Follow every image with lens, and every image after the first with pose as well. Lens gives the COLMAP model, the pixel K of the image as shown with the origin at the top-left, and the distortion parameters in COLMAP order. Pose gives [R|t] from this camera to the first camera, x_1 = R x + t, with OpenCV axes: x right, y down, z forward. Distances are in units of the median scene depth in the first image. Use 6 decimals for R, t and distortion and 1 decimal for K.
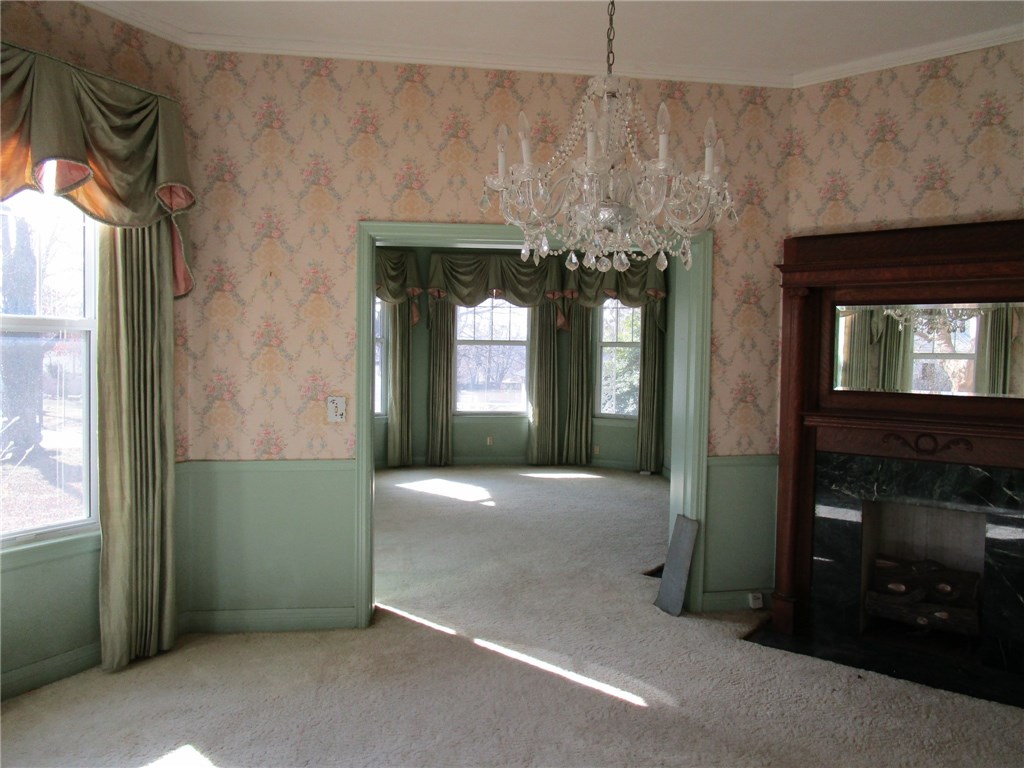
lens RADIAL K [[728.9, 0, 515.7], [0, 728.9, 376.6], [0, 0, 1]] dist [-0.027116, 0.005888]
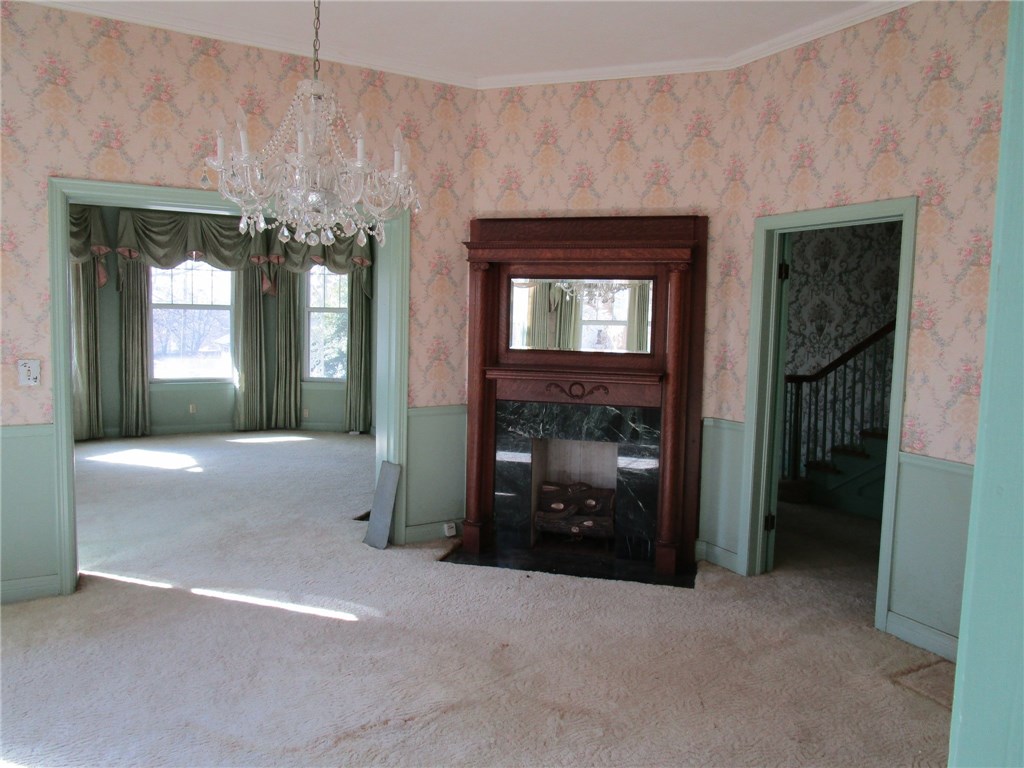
lens RADIAL K [[728.9, 0, 515.7], [0, 728.9, 376.6], [0, 0, 1]] dist [-0.027116, 0.005888]
pose [[0.923312, -0.022468, 0.383394, -0.017464], [0.005180, 0.998925, 0.046066, 0.009016], [-0.384017, -0.040547, 0.922435, -0.123039]]
